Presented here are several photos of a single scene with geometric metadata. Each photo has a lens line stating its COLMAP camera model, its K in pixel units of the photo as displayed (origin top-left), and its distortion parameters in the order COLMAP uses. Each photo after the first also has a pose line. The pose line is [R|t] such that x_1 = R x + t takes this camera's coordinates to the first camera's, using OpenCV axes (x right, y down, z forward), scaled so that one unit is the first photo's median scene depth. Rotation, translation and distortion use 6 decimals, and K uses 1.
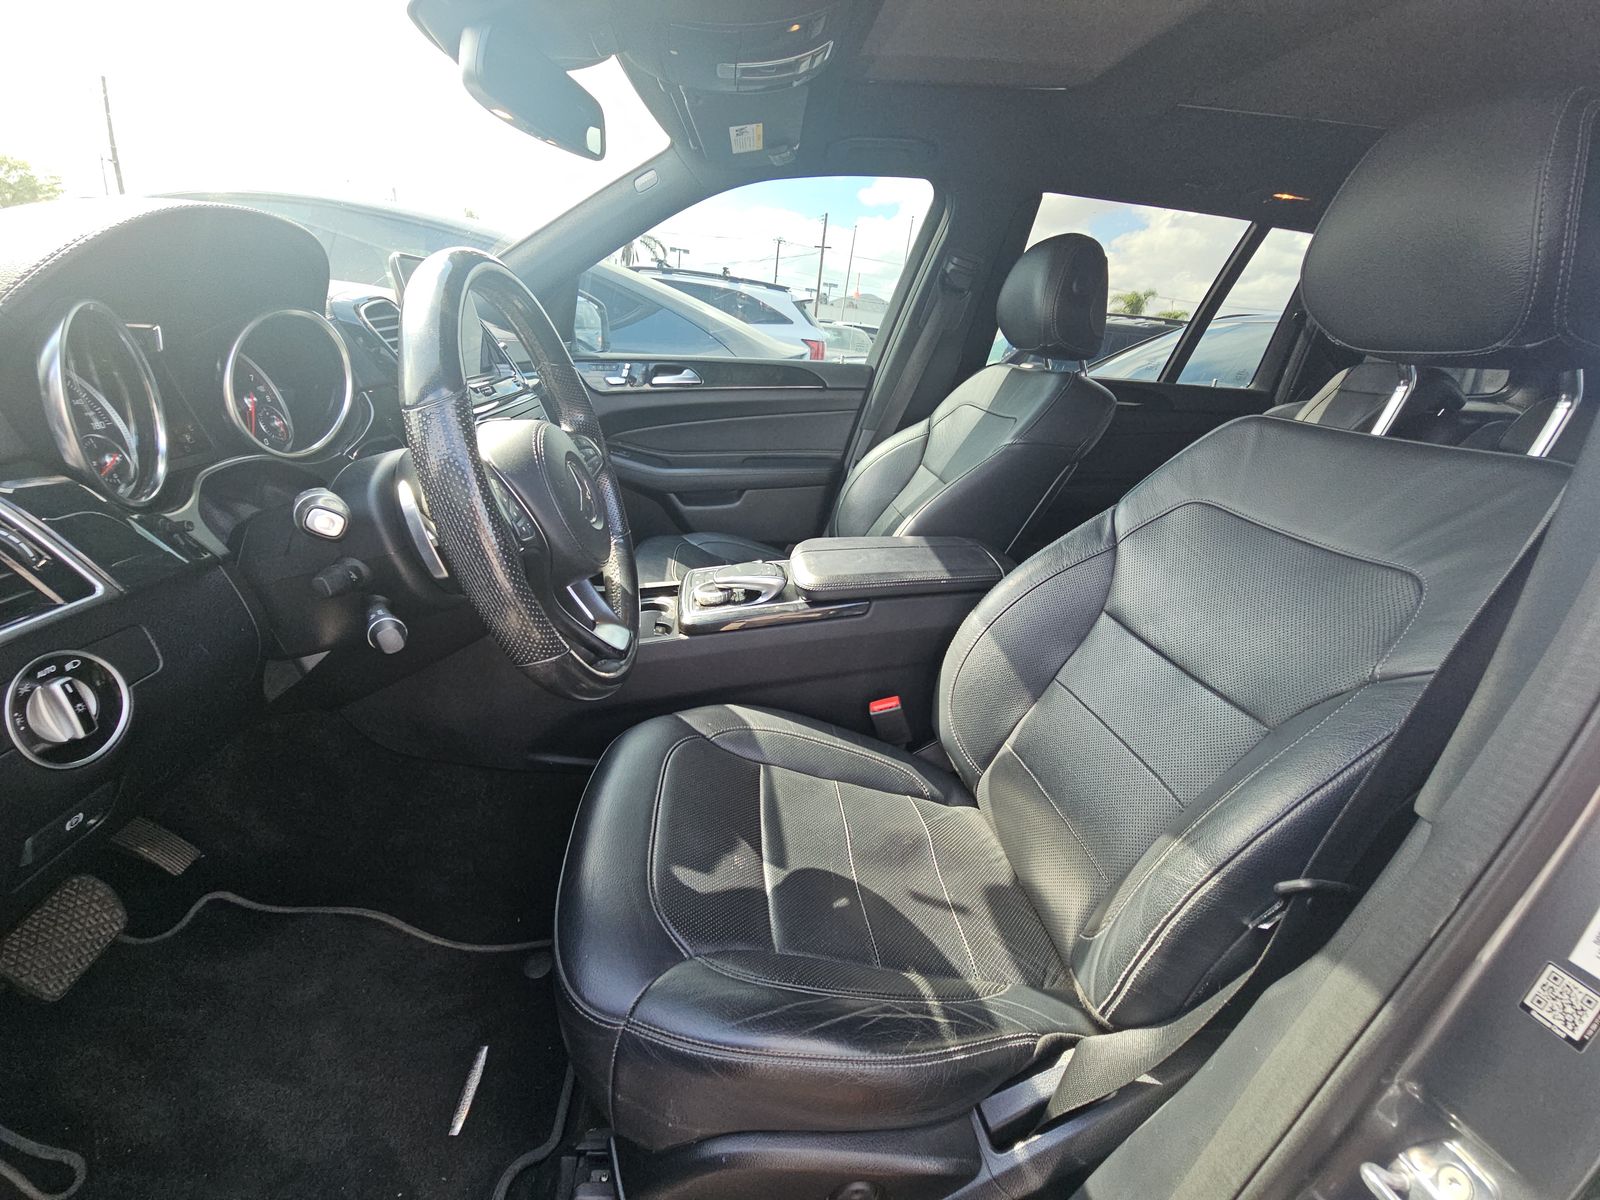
lens RADIAL K [[665.0, 0, 800.2], [0, 665.0, 593.5], [0, 0, 1]] dist [0.000825, -0.000867]
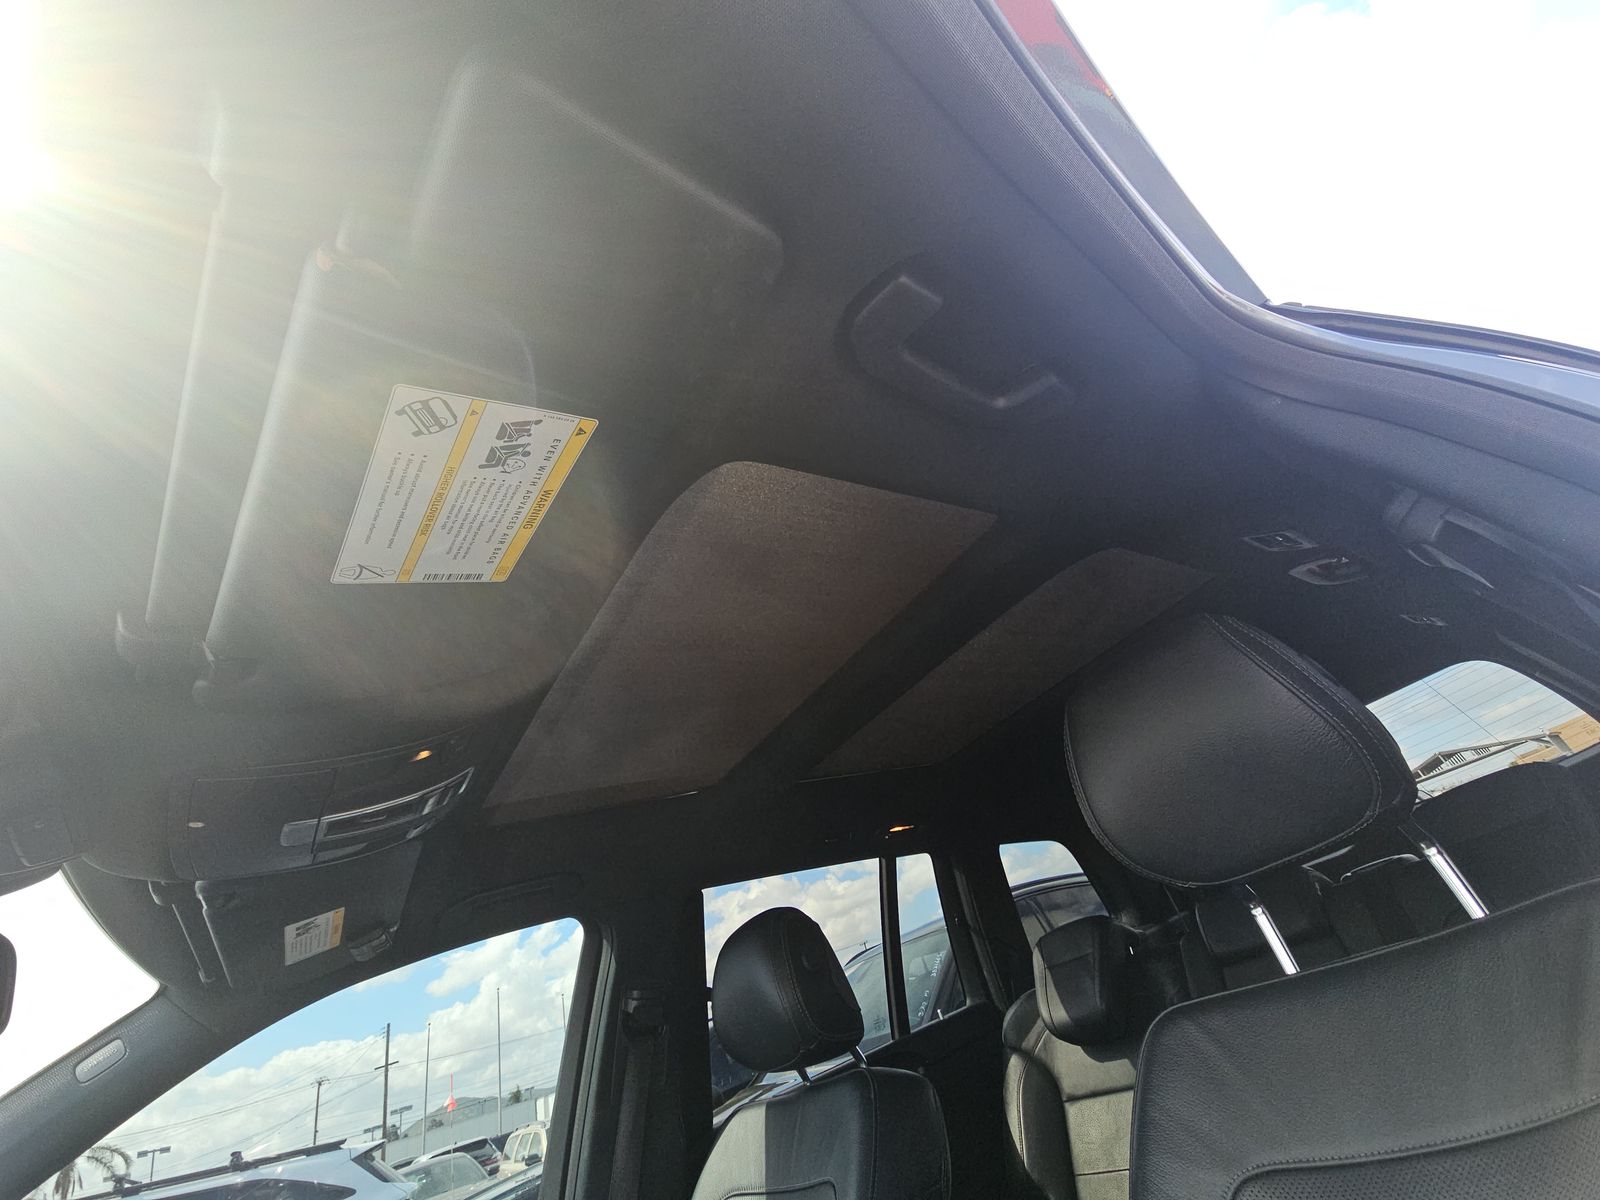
lens RADIAL K [[665.0, 0, 798.6], [0, 665.0, 592.9], [0, 0, 1]] dist [0.000825, -0.000867]
pose [[0.816520, -0.035184, 0.576245, -0.039410], [0.507780, 0.518691, -0.687837, -0.100512], [-0.274692, 0.854238, 0.441387, 0.182240]]
